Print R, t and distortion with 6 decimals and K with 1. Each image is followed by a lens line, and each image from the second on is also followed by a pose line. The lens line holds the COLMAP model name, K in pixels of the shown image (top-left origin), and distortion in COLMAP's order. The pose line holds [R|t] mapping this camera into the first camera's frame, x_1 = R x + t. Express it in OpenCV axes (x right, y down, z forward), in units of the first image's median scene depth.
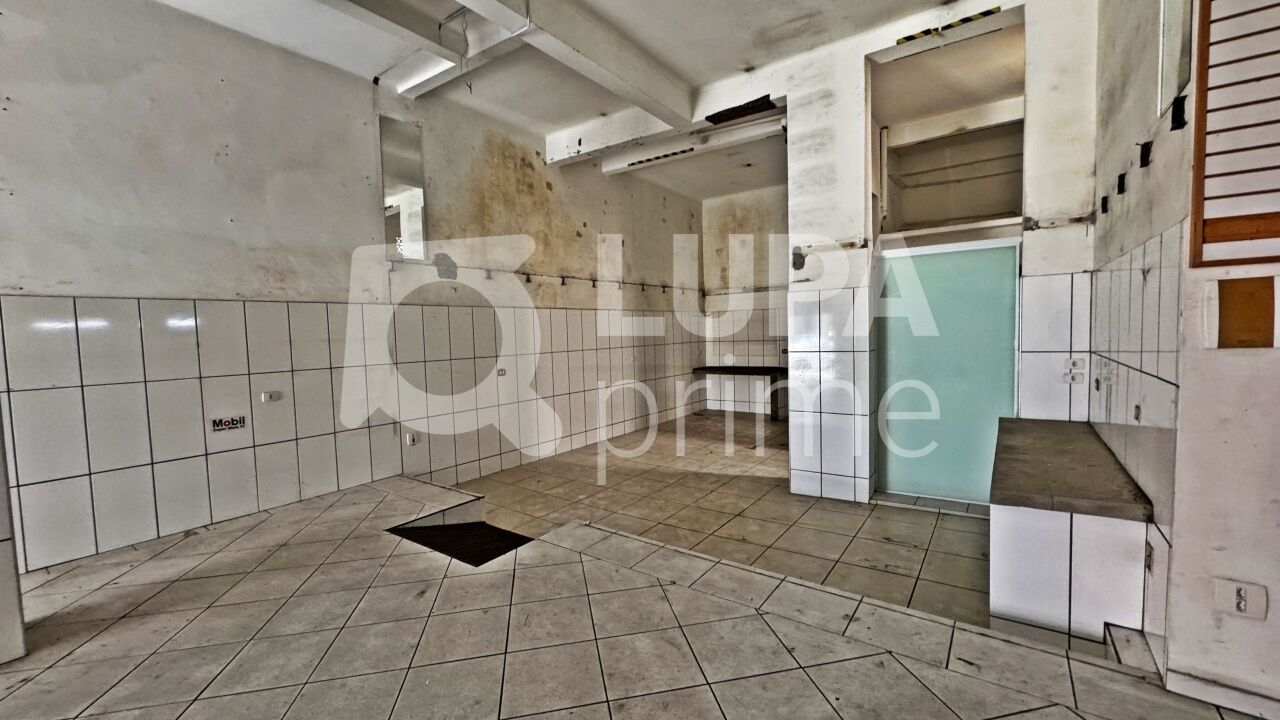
lens RADIAL K [[509.7, 0, 640.5], [0, 509.7, 359.9], [0, 0, 1]] dist [-0.000904, 0.000543]
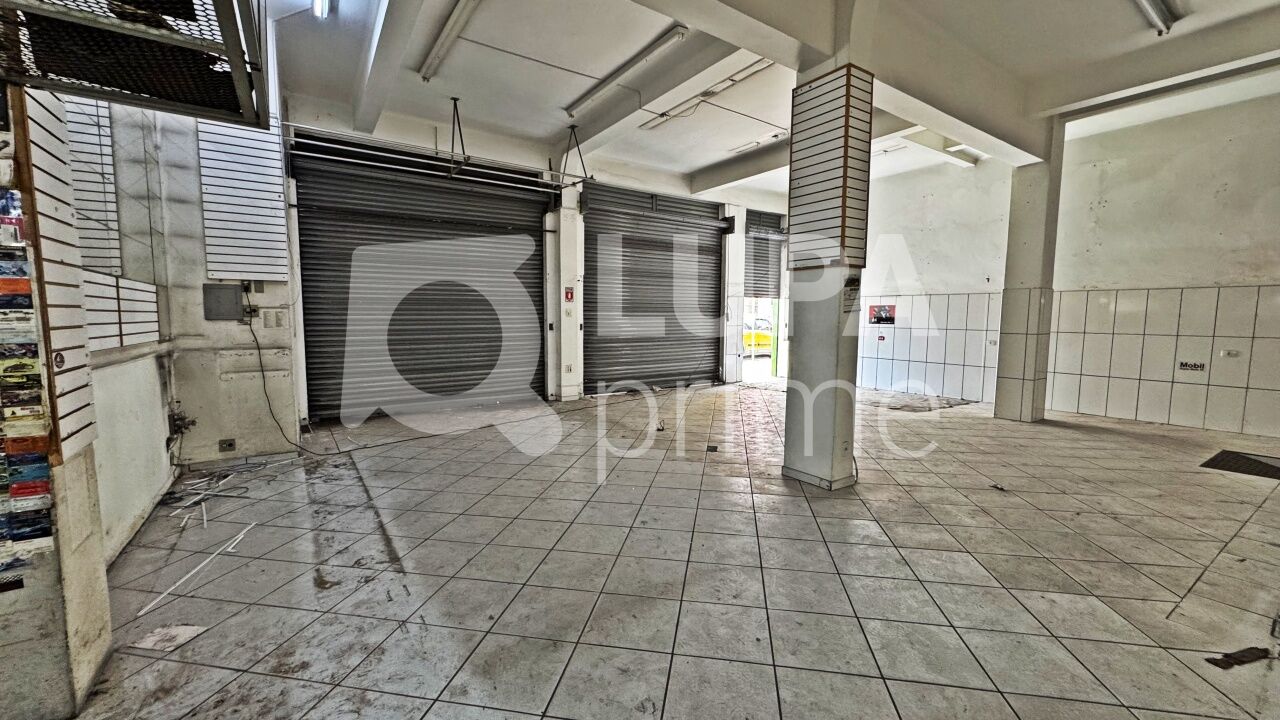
lens RADIAL K [[509.7, 0, 641.8], [0, 509.7, 362.2], [0, 0, 1]] dist [-0.000904, 0.000543]
pose [[-0.352701, 0.112278, -0.928975, 1.057409], [-0.051184, 0.988974, 0.138963, -0.016445], [0.934335, 0.096561, -0.343066, -0.039658]]
